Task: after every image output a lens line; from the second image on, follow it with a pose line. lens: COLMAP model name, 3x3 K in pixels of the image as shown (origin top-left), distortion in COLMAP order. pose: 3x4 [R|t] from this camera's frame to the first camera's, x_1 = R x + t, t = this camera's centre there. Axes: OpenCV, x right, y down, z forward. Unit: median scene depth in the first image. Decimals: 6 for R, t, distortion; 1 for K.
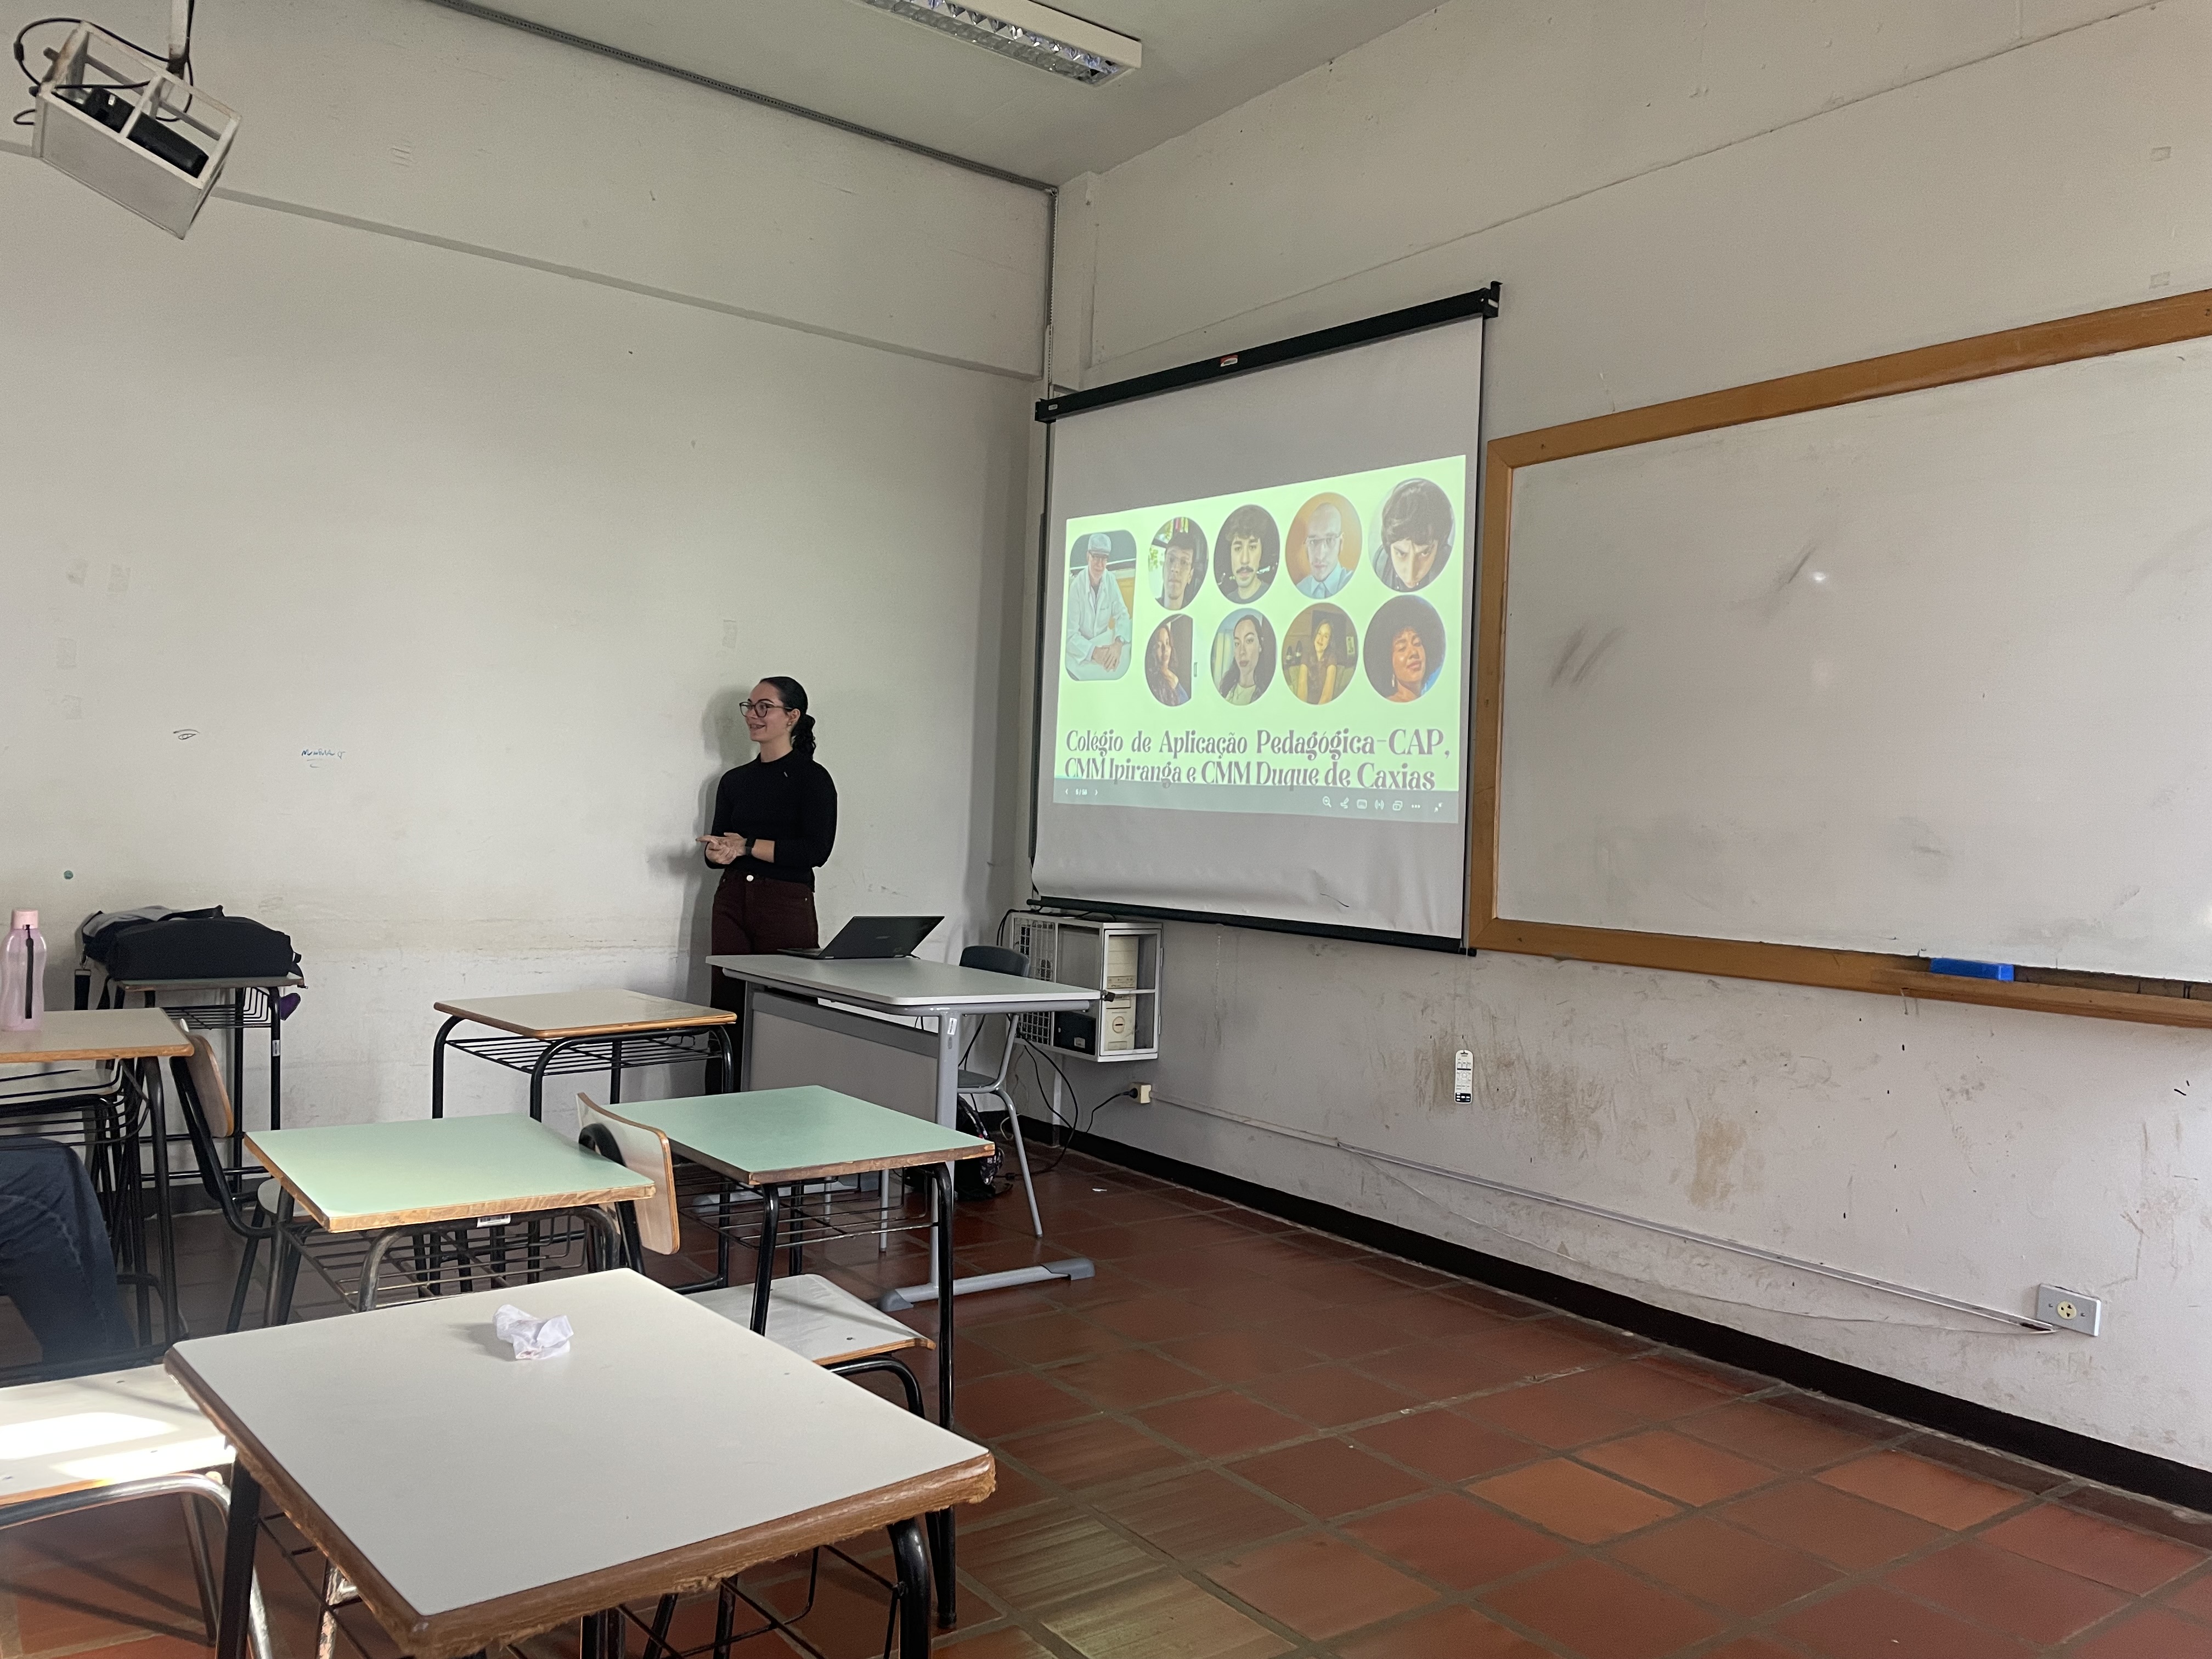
lens RADIAL K [[1666.5, 0, 1110.4], [0, 1666.5, 811.8], [0, 0, 1]] dist [0.097893, -0.122456]
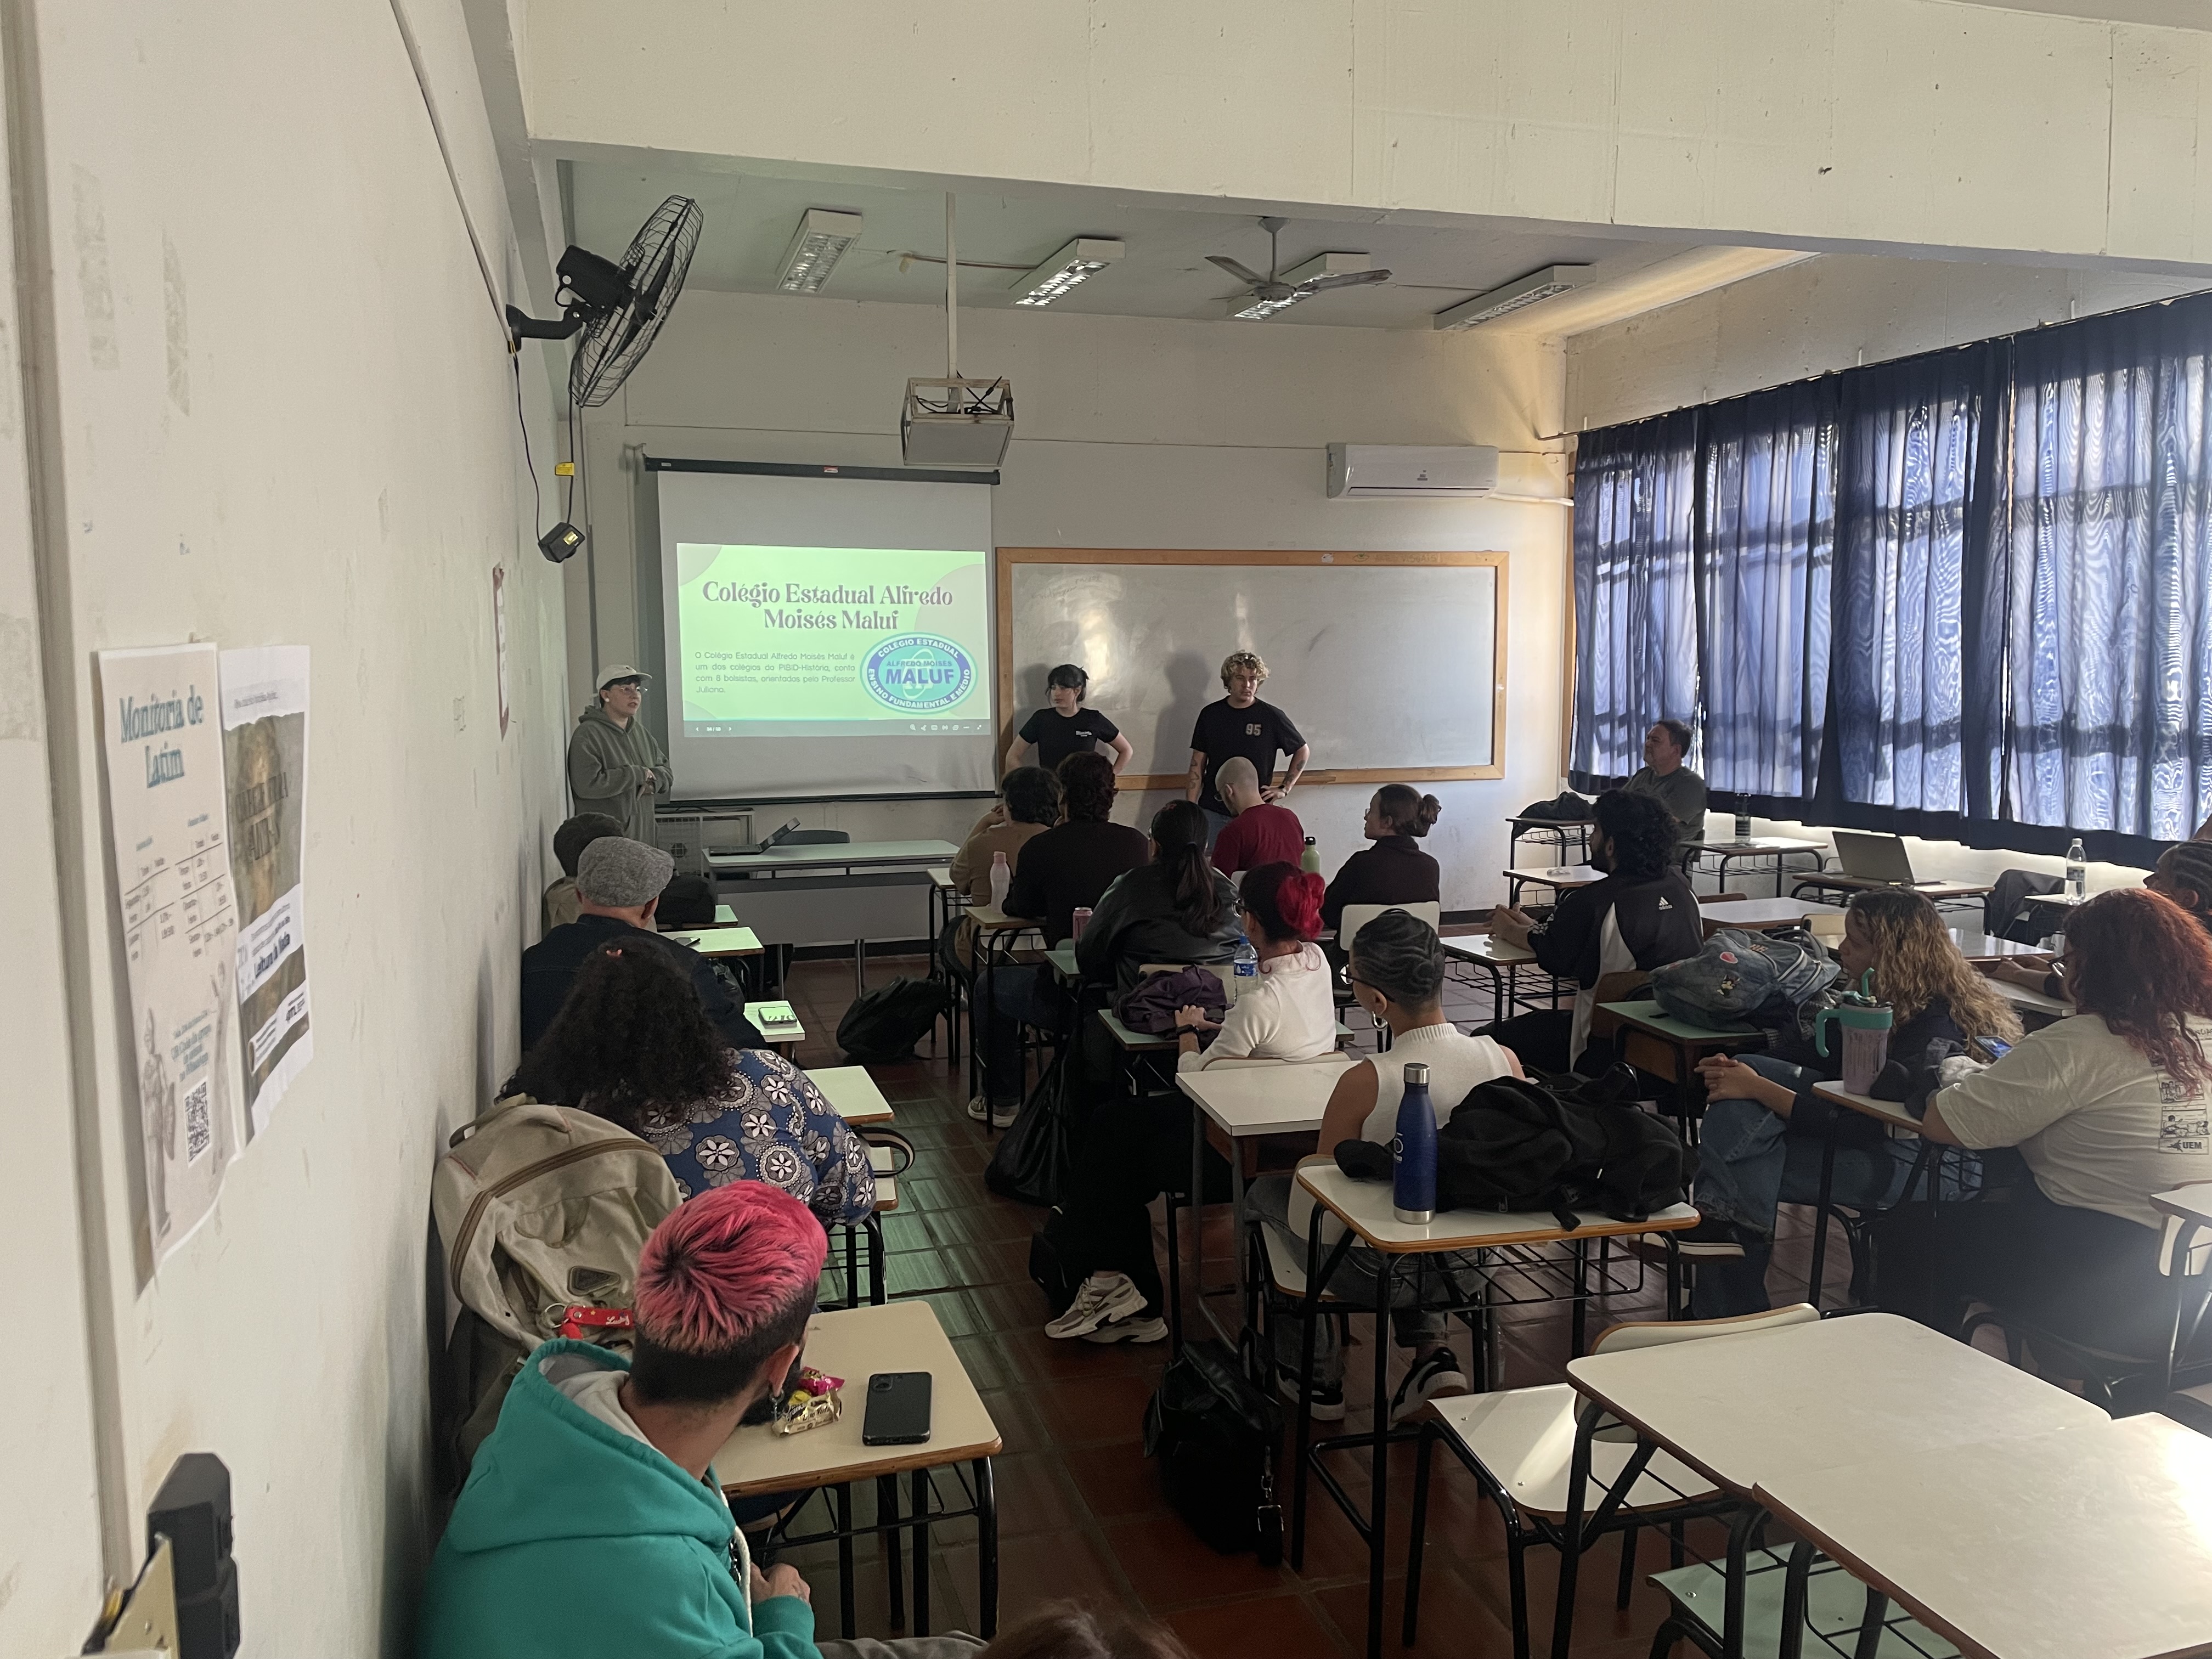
lens RADIAL K [[1666.5, 0, 1098.6], [0, 1666.5, 808.2], [0, 0, 1]] dist [0.097893, -0.122456]
pose [[0.355672, -0.114724, 0.927543, -1.705409], [0.021796, 0.993186, 0.114486, -0.139113], [-0.934357, -0.020503, 0.355749, 0.150973]]
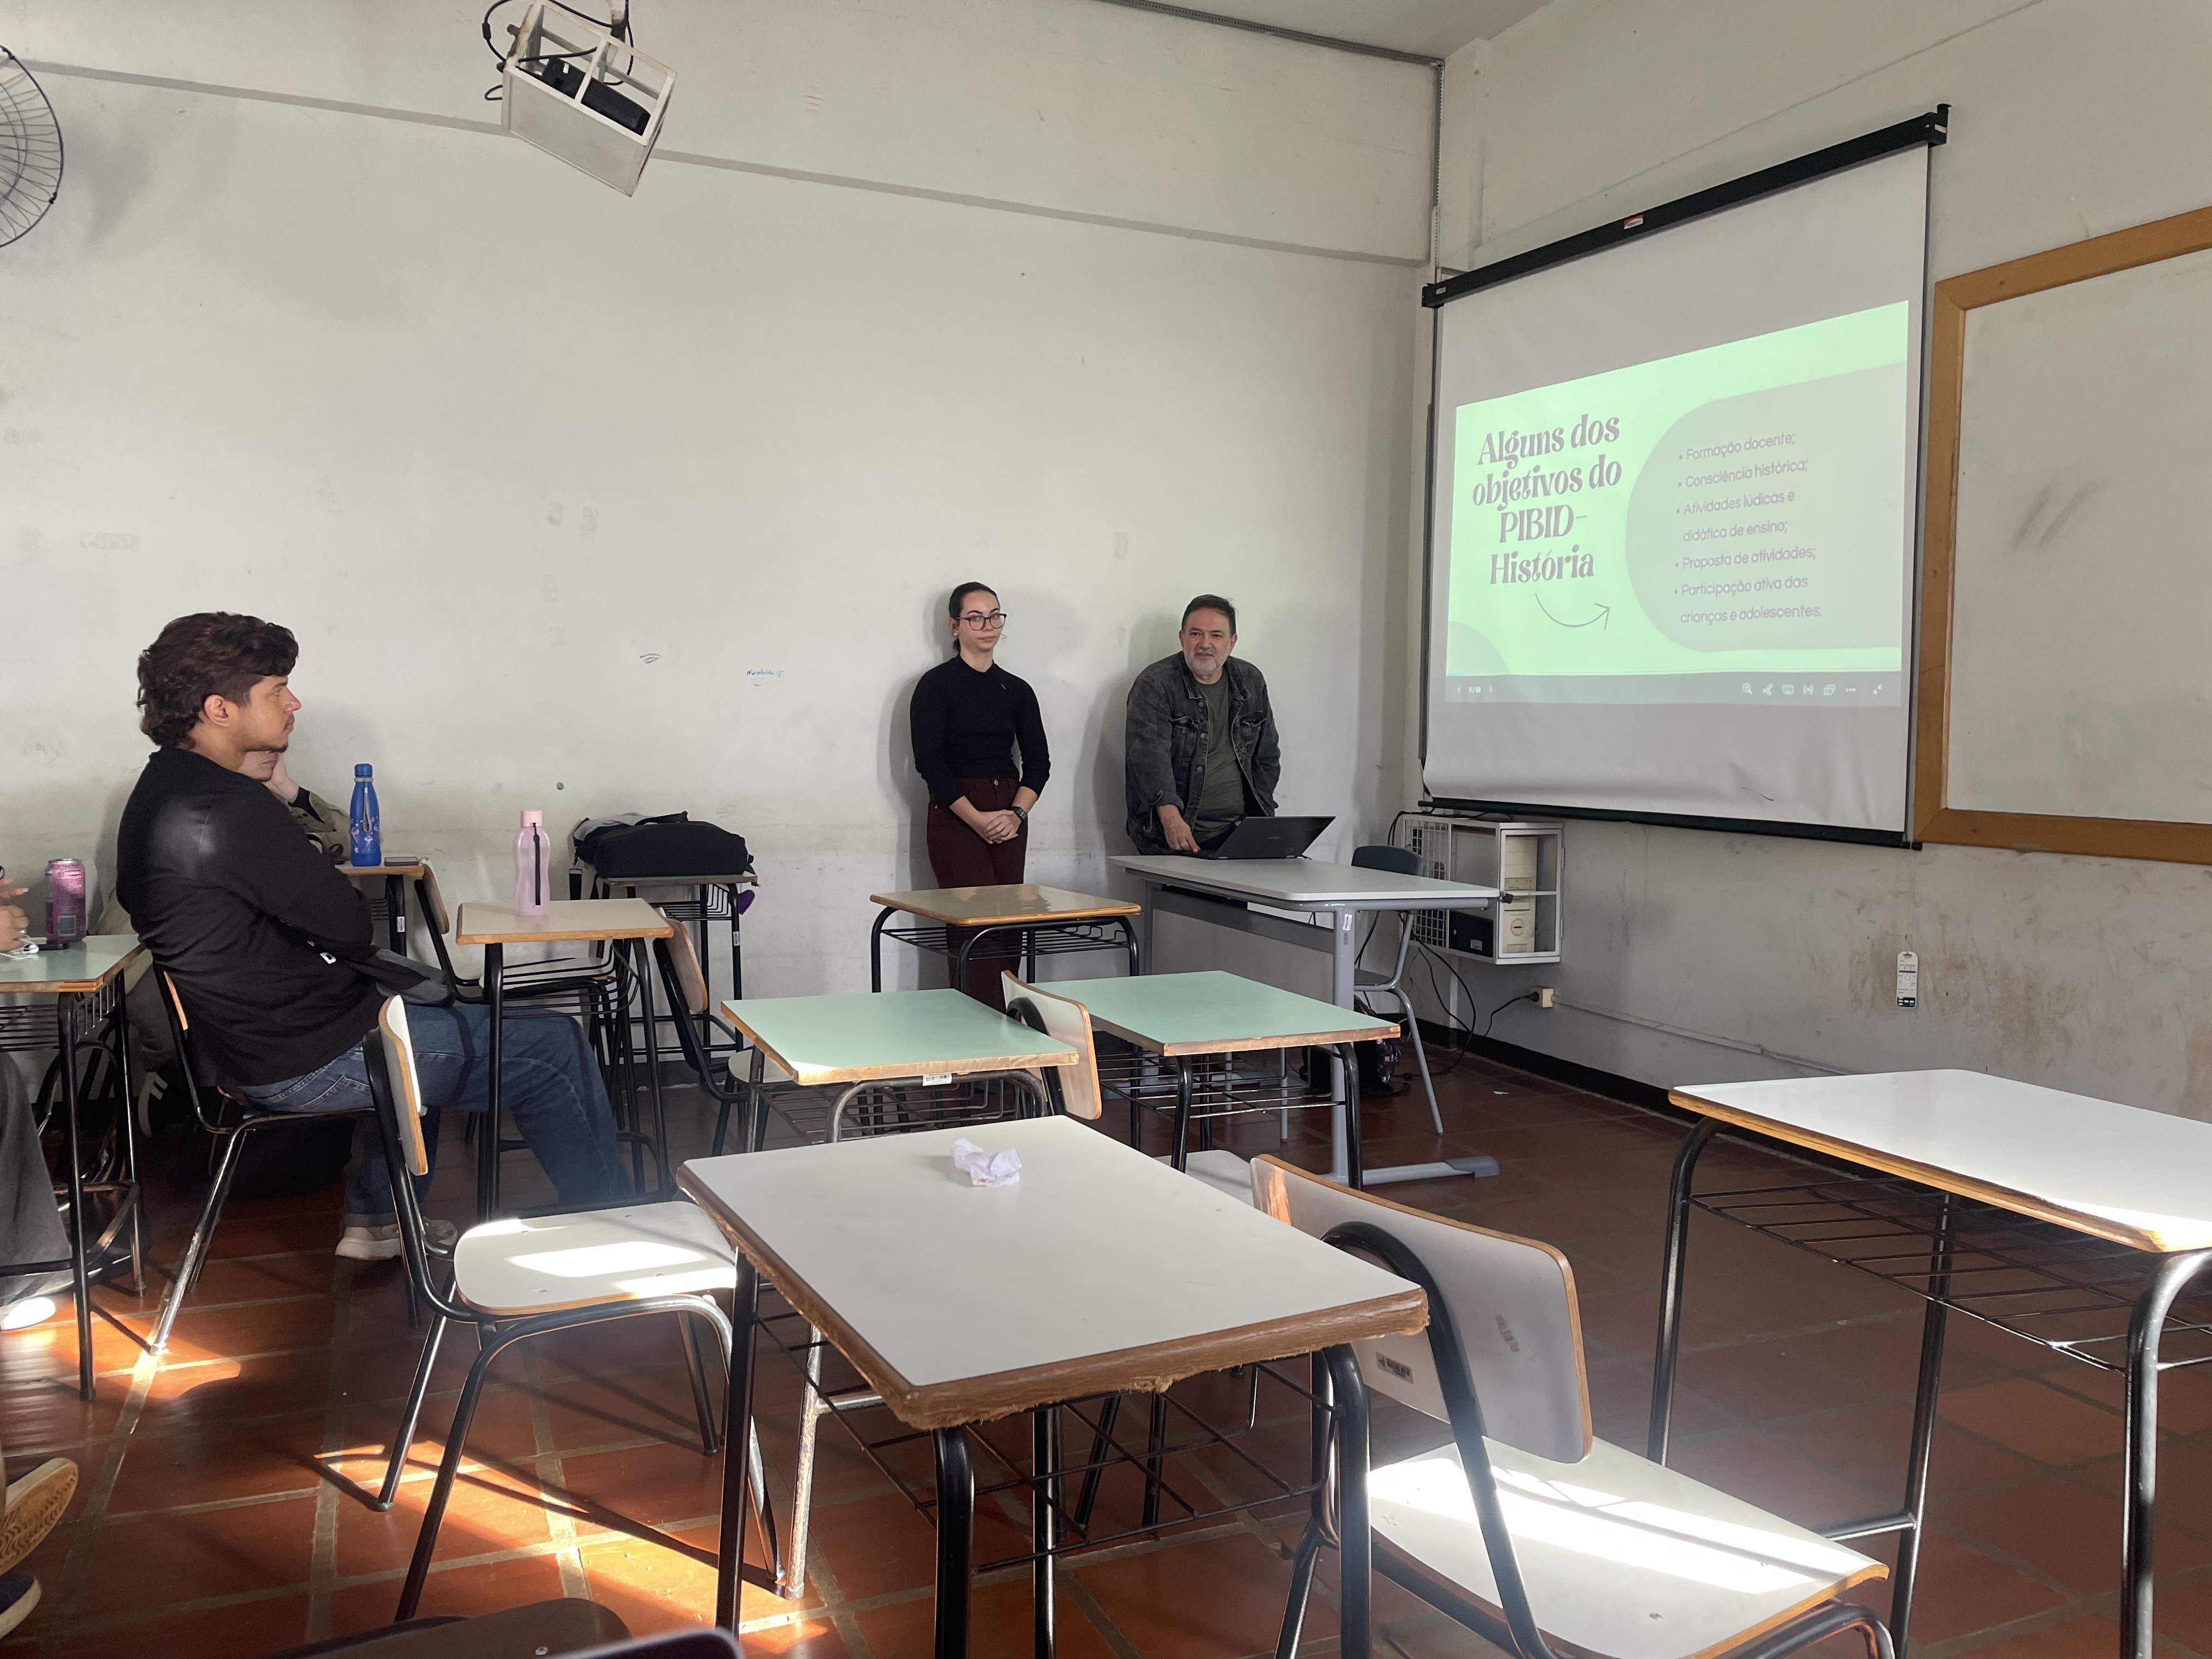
lens RADIAL K [[1666.5, 0, 1110.8], [0, 1666.5, 809.6], [0, 0, 1]] dist [0.097893, -0.122456]
pose [[0.974151, -0.013386, -0.225502, -0.005956], [0.024270, 0.998667, 0.045560, 0.011055], [0.224591, -0.049855, 0.973177, -0.004717]]
